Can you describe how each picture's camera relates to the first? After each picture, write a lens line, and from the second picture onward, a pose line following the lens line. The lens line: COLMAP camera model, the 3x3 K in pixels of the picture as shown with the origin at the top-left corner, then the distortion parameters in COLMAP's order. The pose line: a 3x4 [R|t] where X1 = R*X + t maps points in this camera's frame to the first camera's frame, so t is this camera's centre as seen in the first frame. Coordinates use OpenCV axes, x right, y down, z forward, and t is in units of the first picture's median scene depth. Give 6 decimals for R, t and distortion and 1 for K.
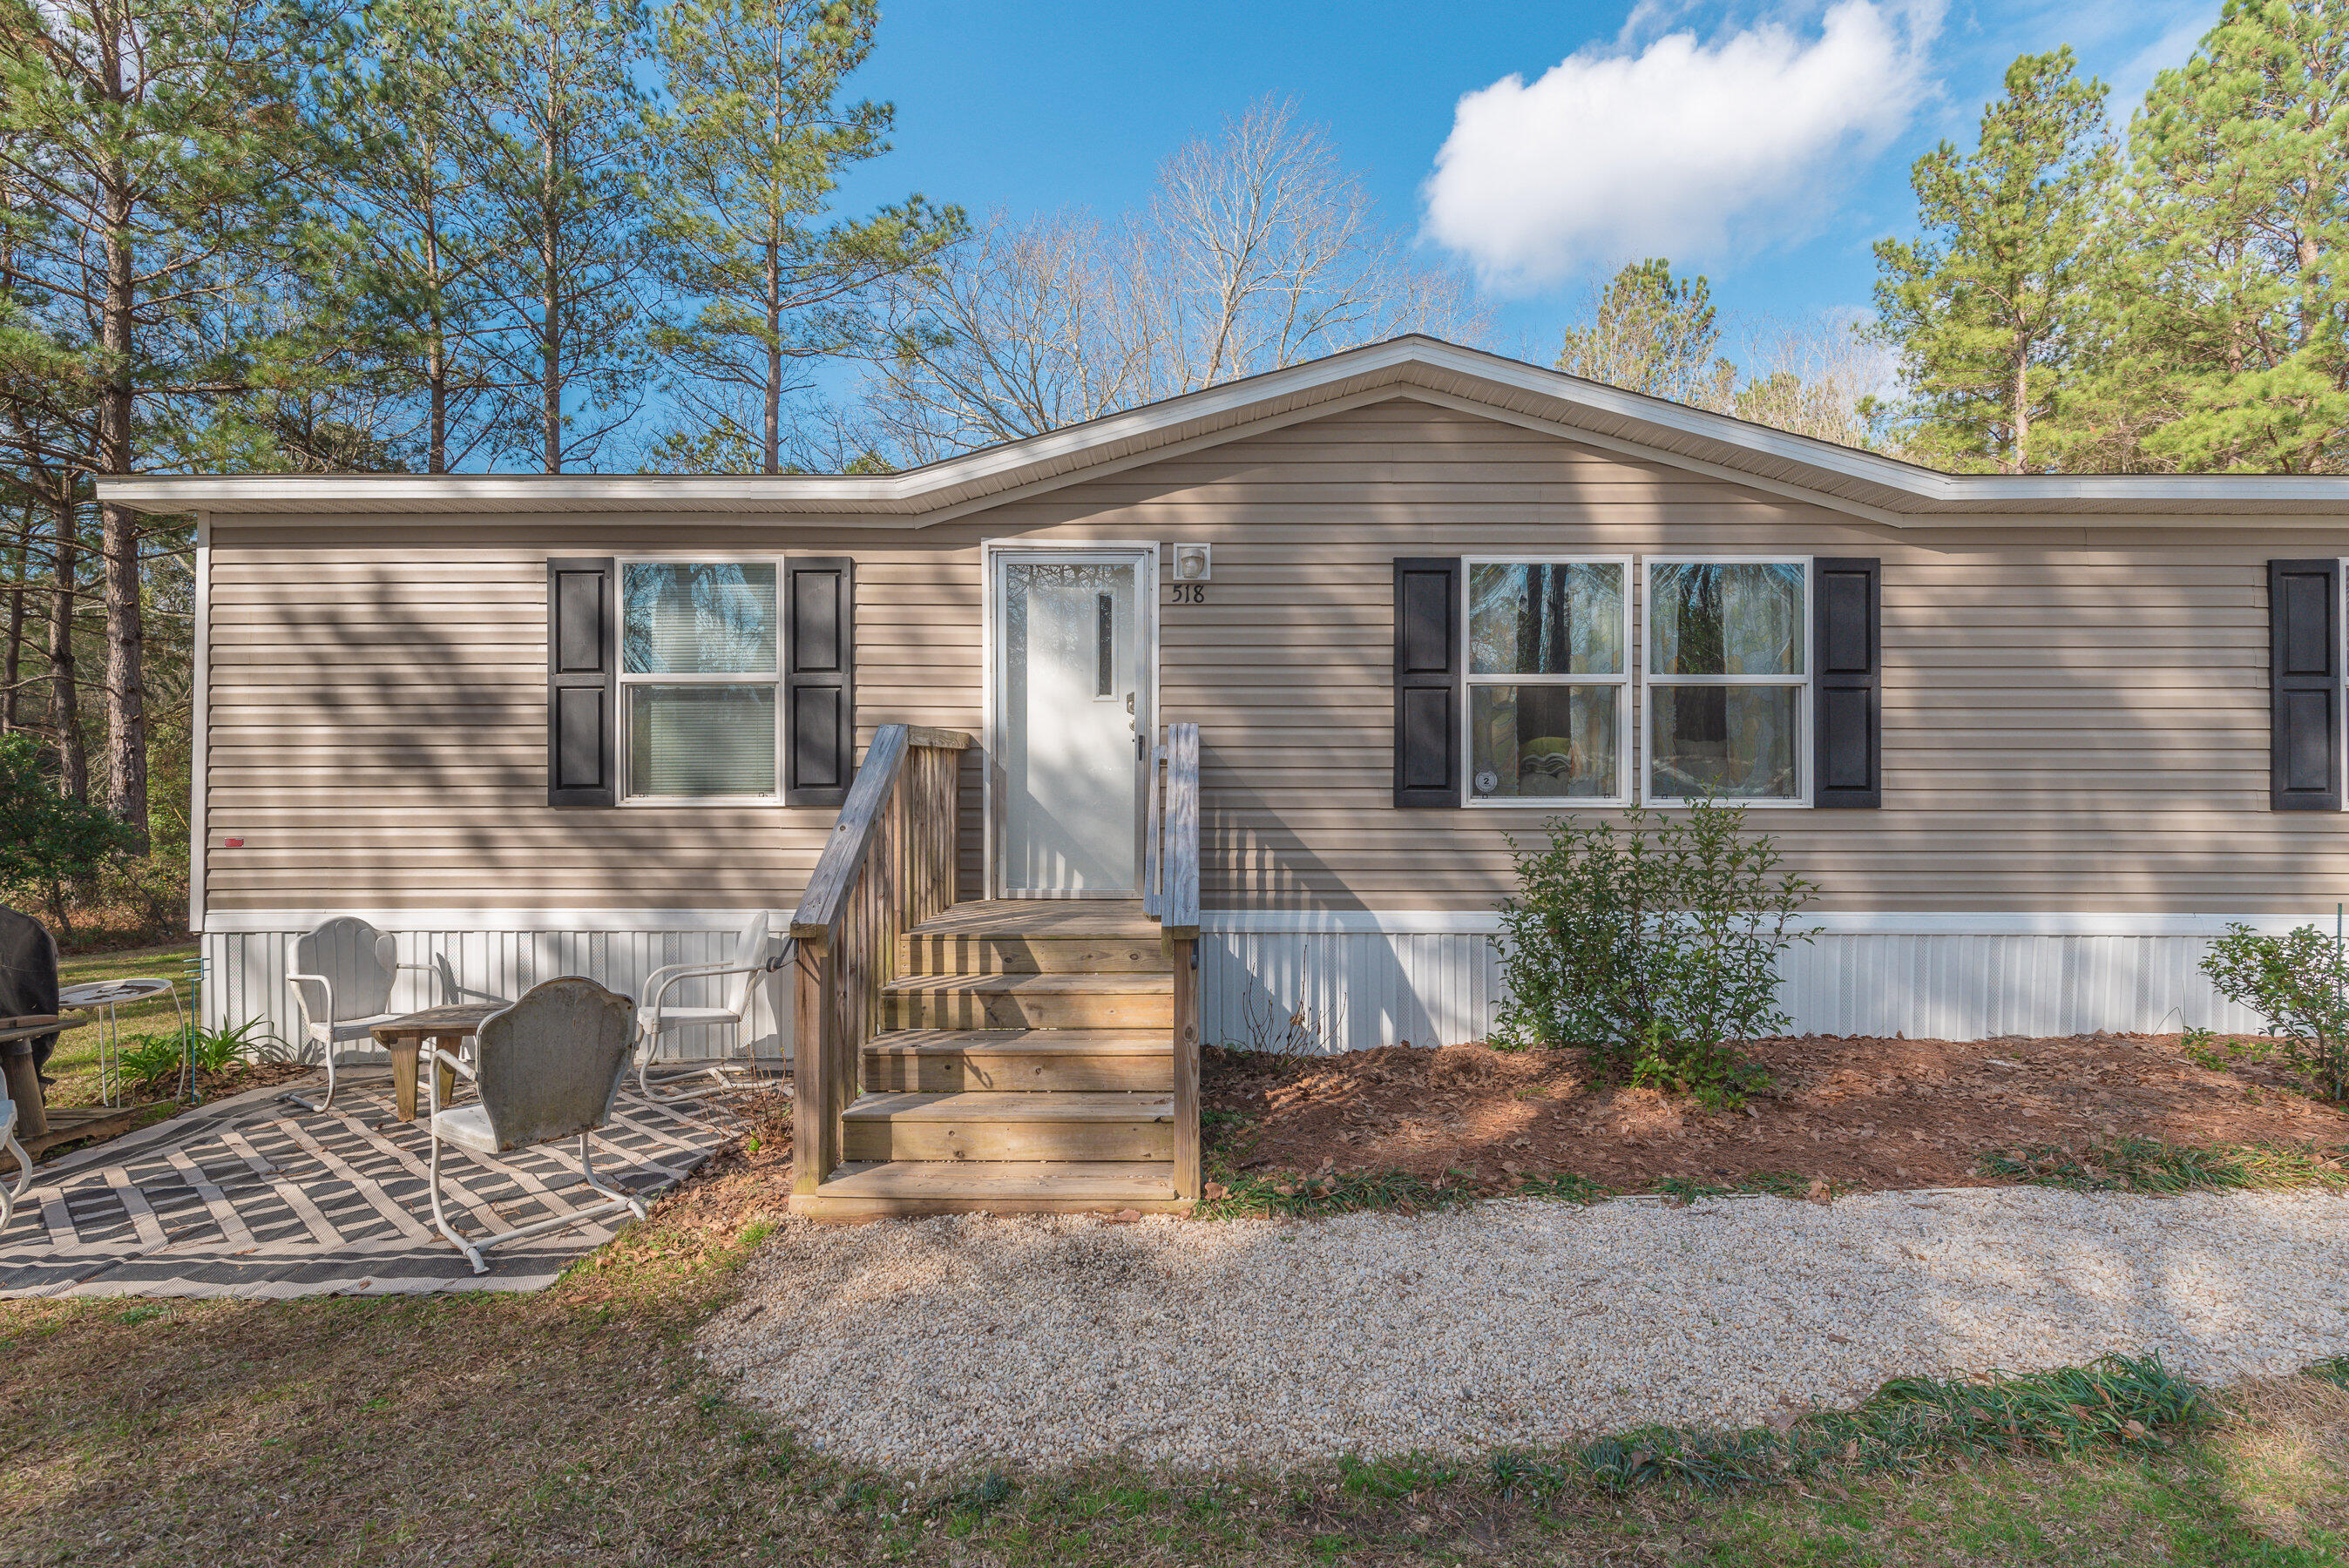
lens RADIAL K [[1066.9, 0, 1177.1], [0, 1066.9, 735.4], [0, 0, 1]] dist [-0.026027, -0.000364]
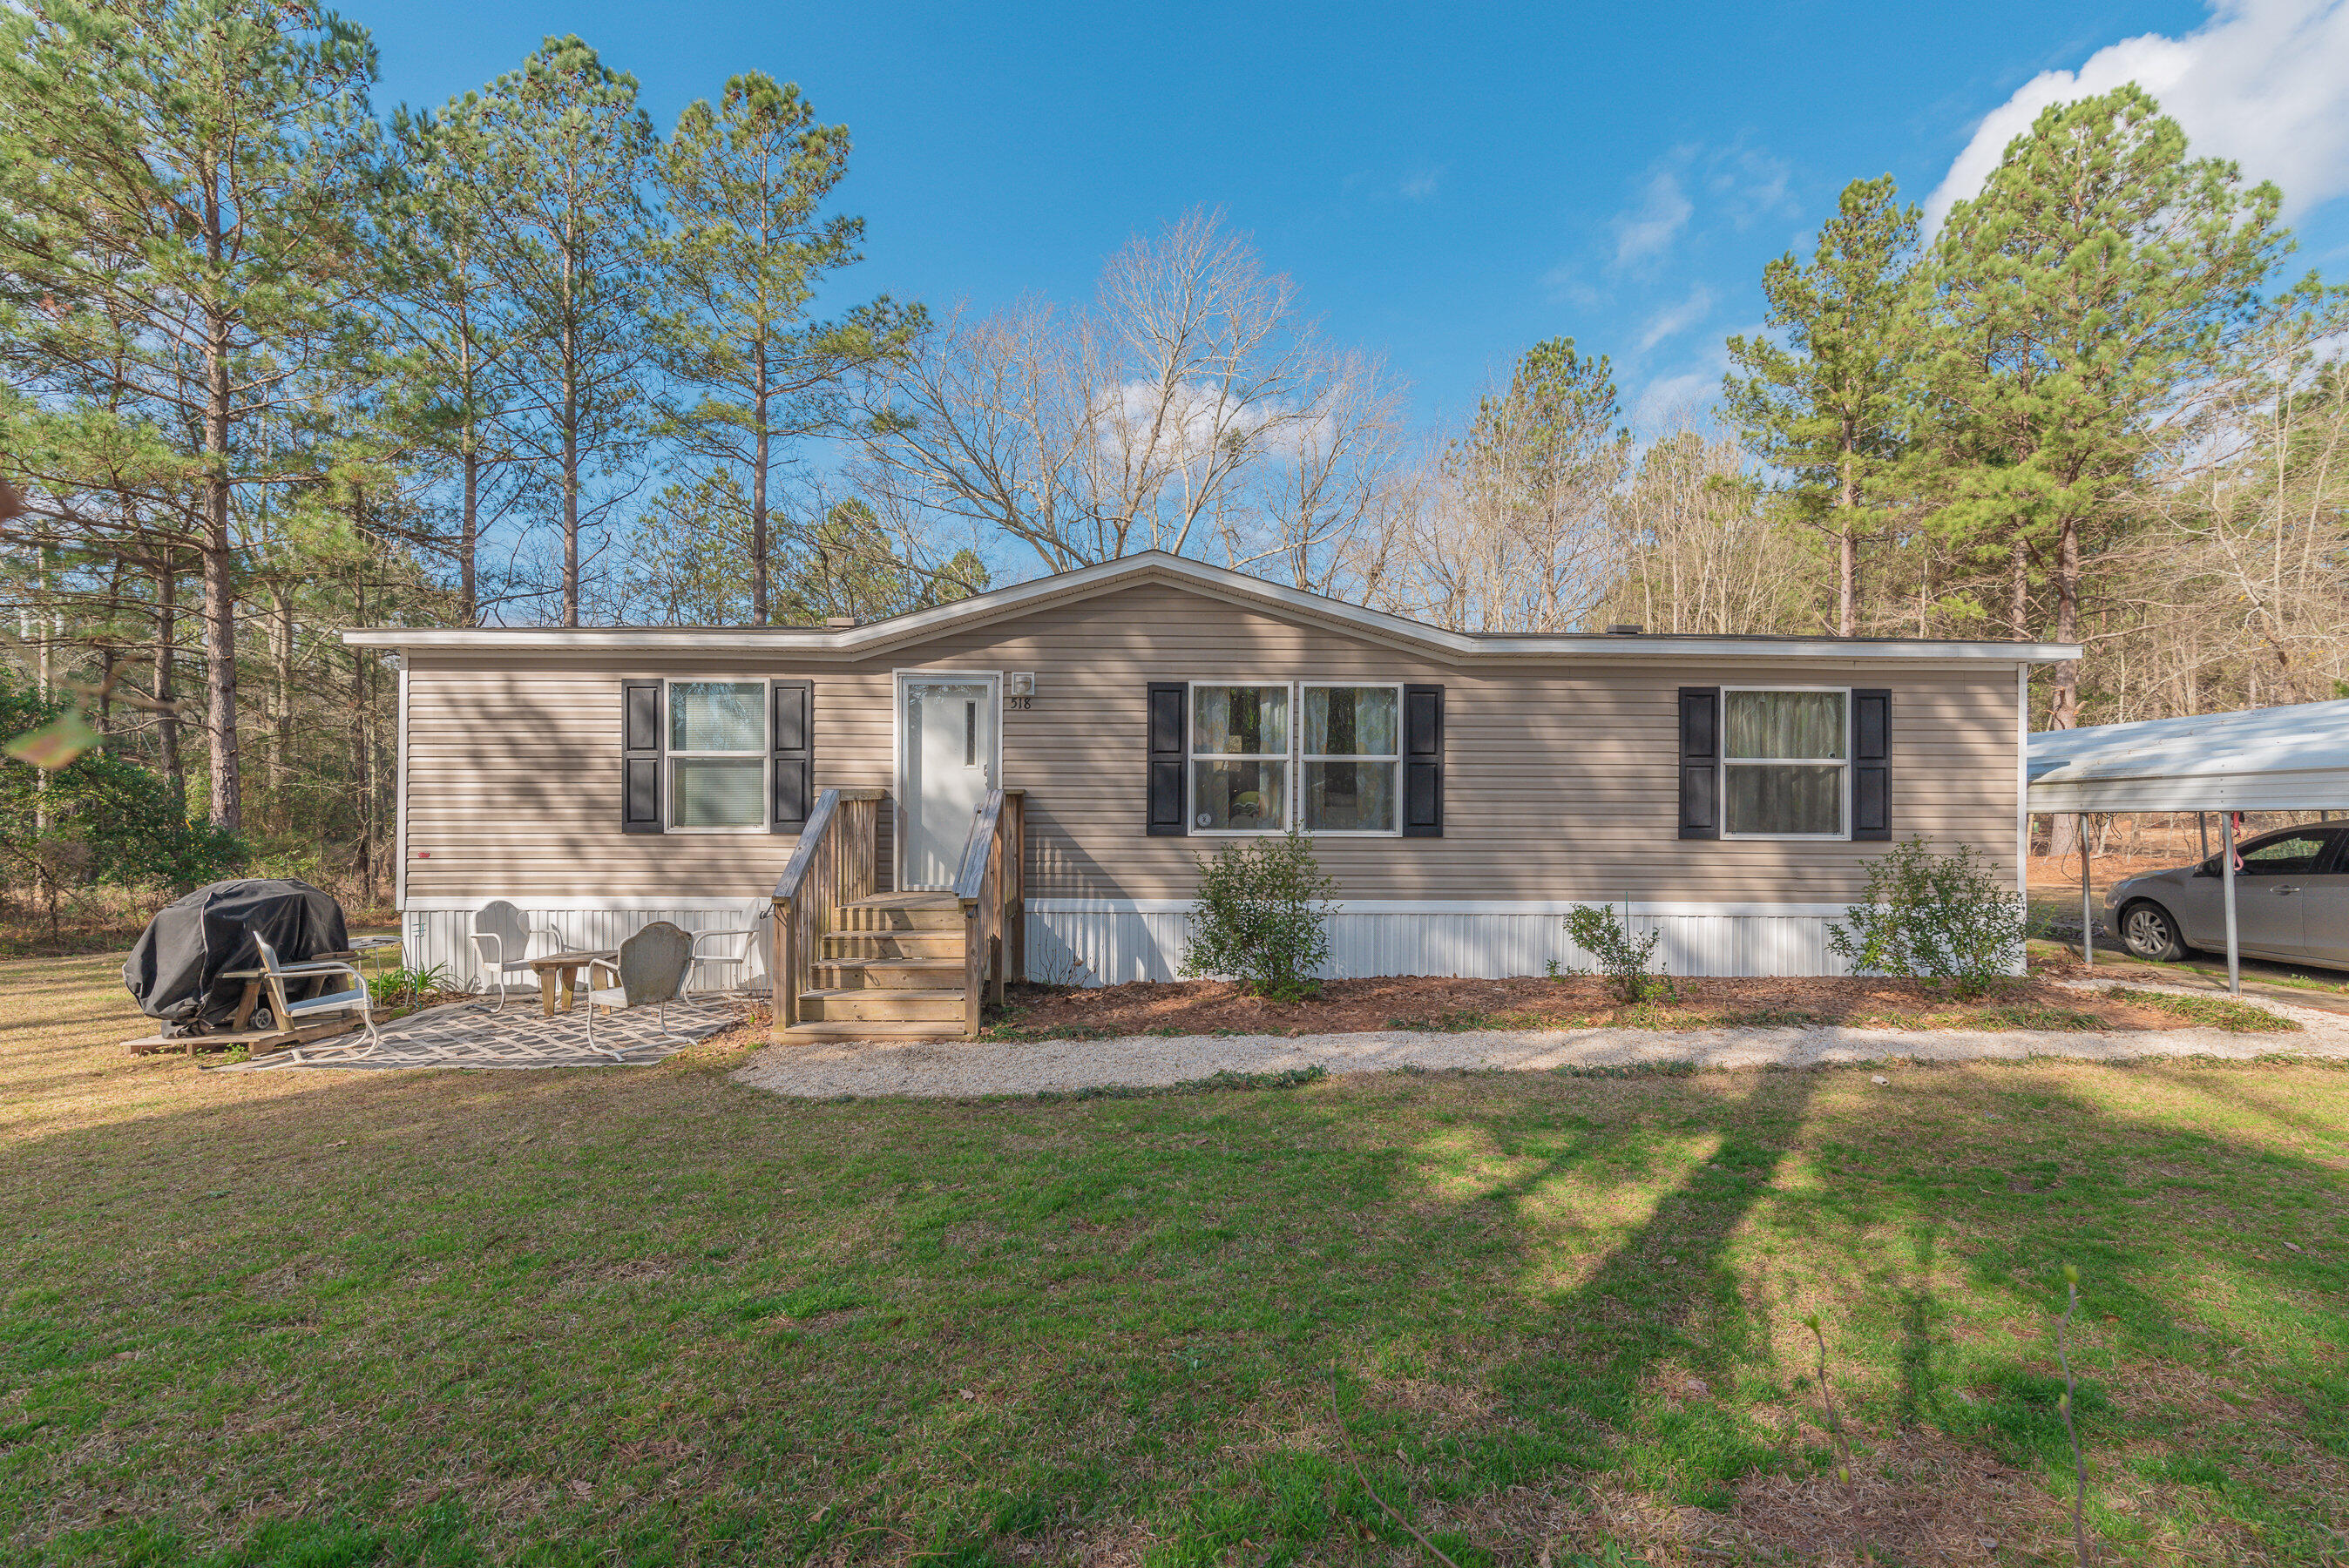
lens RADIAL K [[997.6, 0, 1170.3], [0, 997.6, 757.5], [0, 0, 1]] dist [-0.036330, 0.000055]
pose [[0.999503, 0.005325, 0.031059, 0.192299], [-0.005291, 0.999985, -0.001179, -0.050077], [-0.031064, 0.001014, 0.999517, -0.524296]]
